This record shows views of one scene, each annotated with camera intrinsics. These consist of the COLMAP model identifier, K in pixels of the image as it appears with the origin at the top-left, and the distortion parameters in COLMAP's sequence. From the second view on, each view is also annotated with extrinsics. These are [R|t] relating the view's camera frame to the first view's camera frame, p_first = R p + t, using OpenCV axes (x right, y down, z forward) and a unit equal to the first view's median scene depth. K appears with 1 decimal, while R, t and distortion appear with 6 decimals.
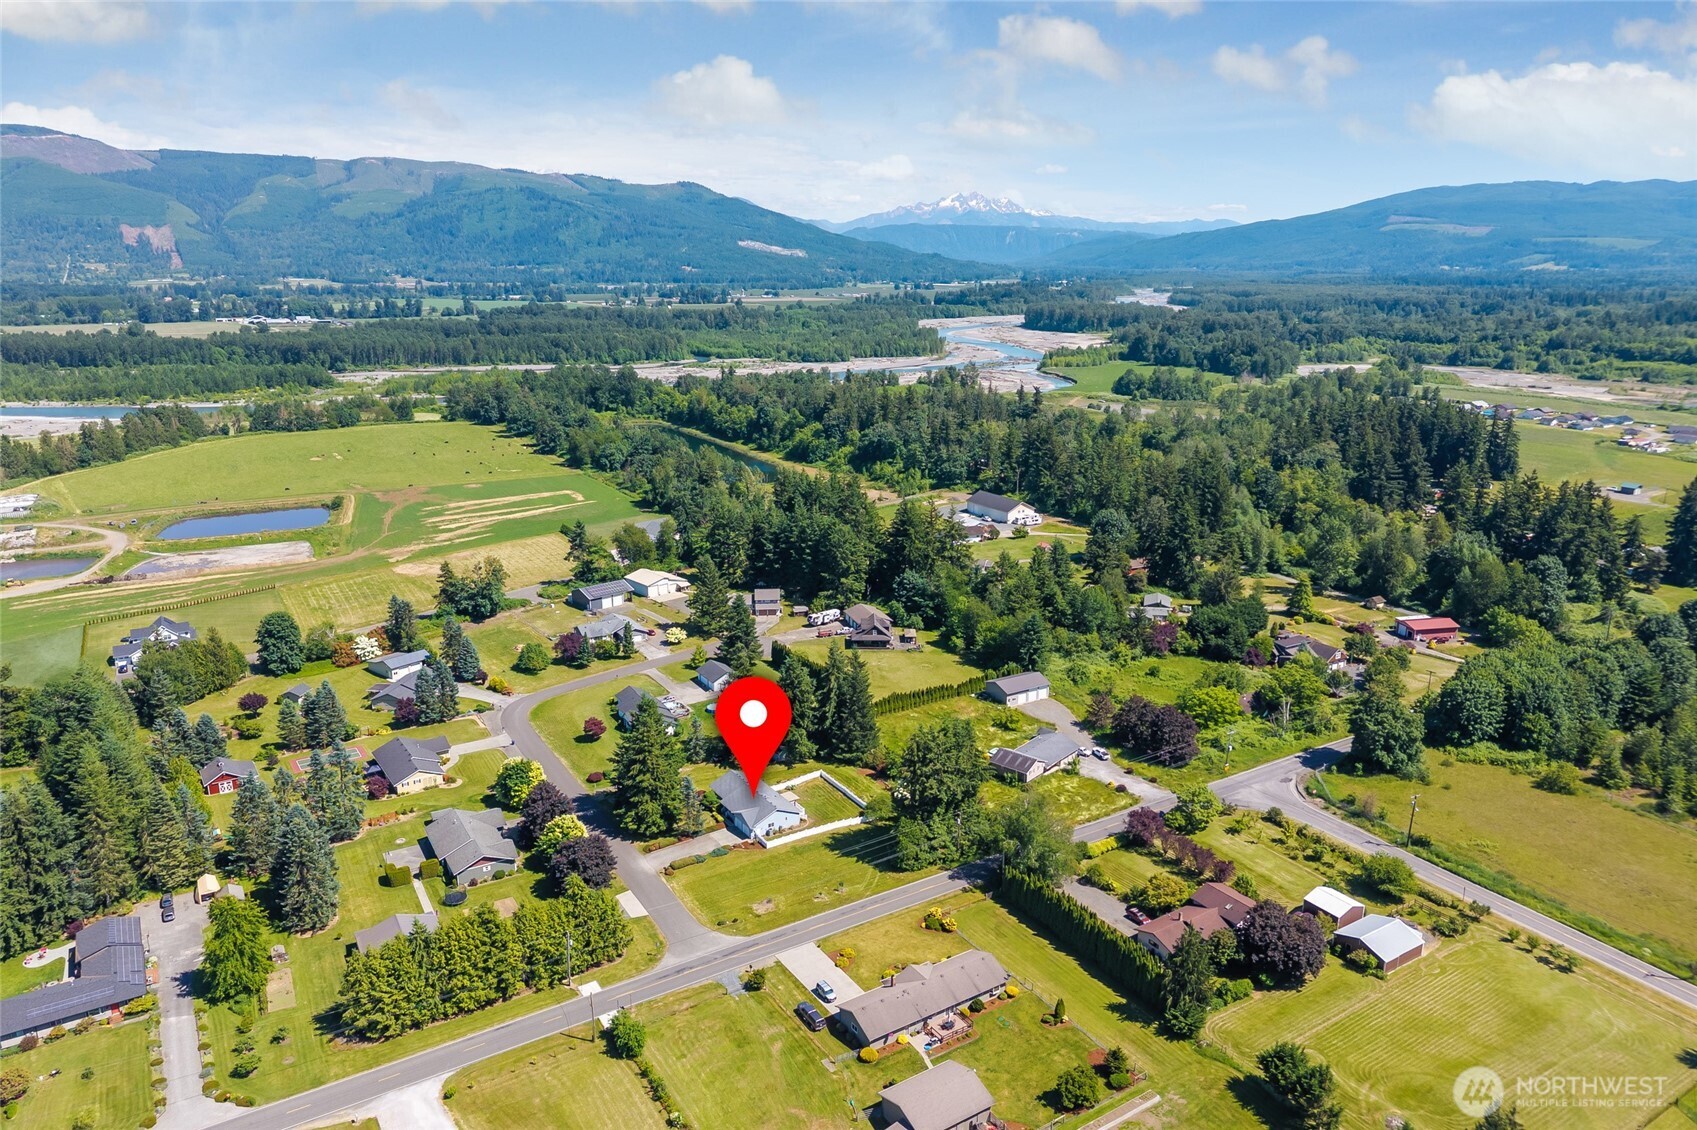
lens RADIAL K [[1116.4, 0, 857.5], [0, 1116.4, 564.0], [0, 0, 1]] dist [0.026946, -0.030777]
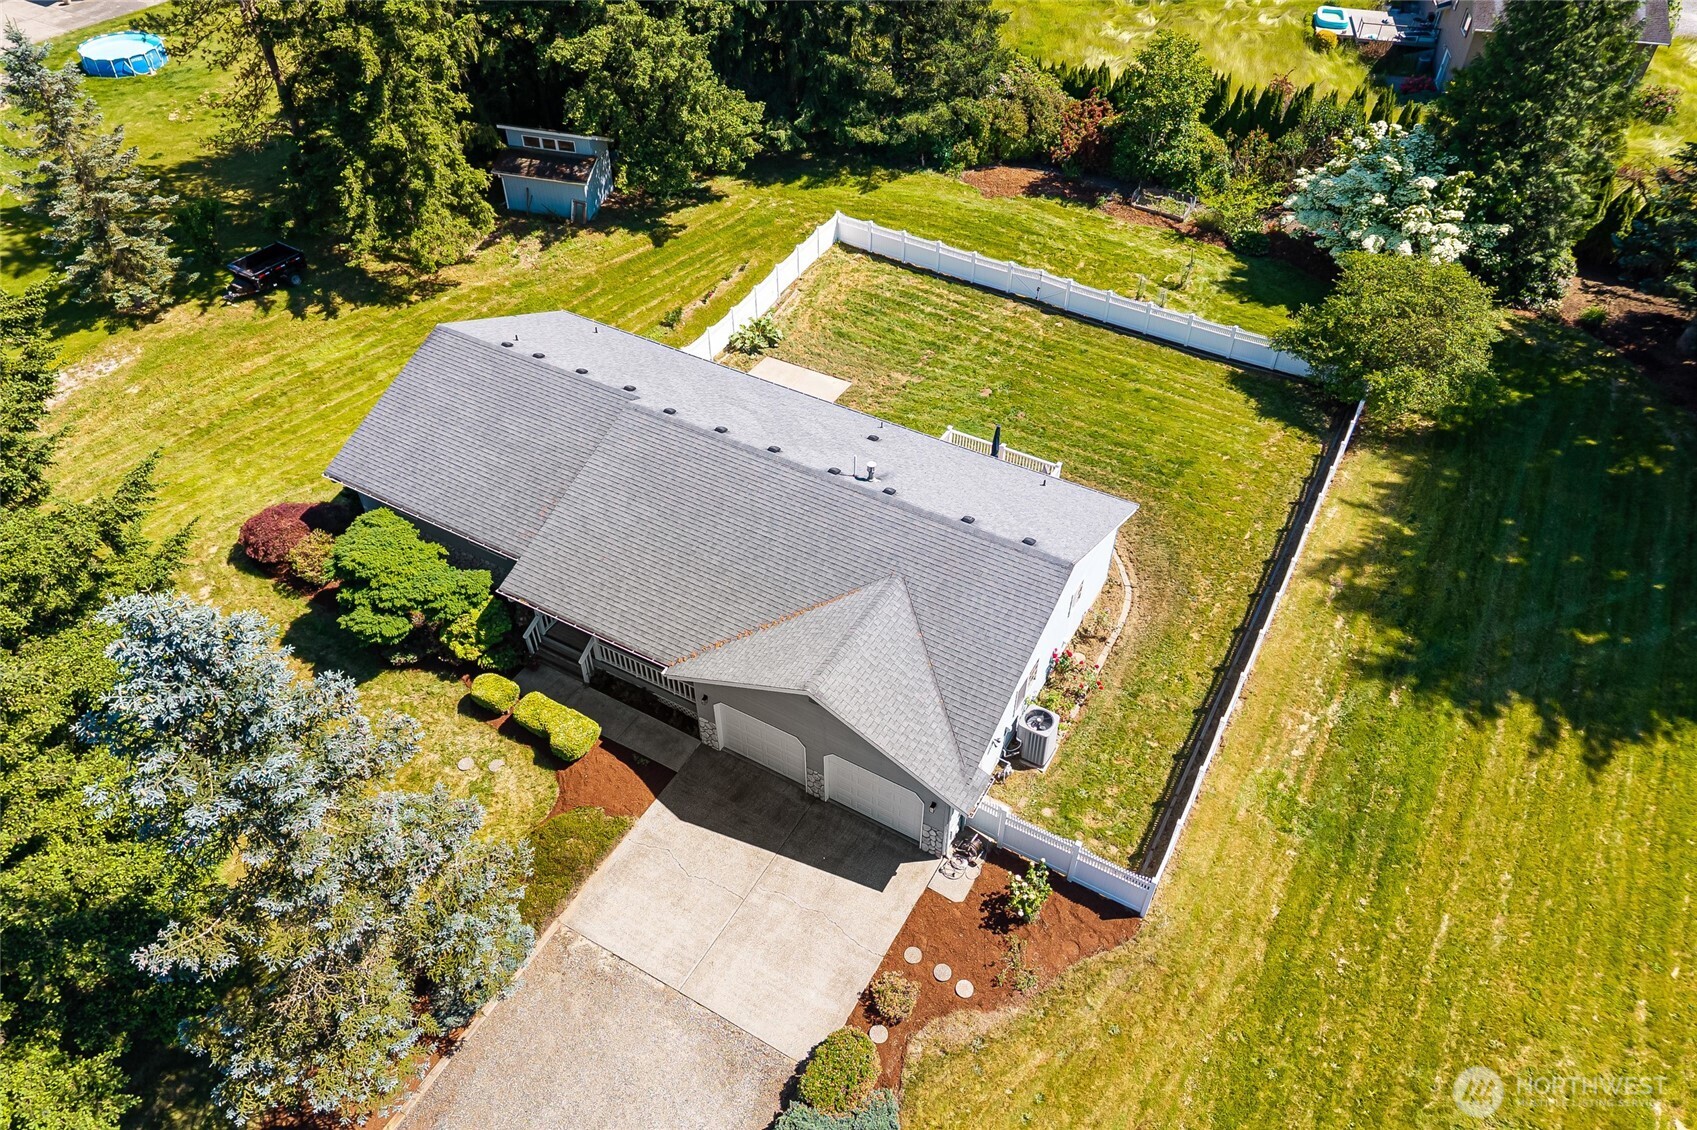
lens RADIAL K [[1116.4, 0, 857.5], [0, 1116.4, 564.0], [0, 0, 1]] dist [0.026946, -0.030777]
pose [[0.888743, -0.305979, 0.341339, -0.134170], [0.104829, 0.860550, 0.498462, 0.155217], [-0.446259, -0.407223, 0.796883, 0.911174]]
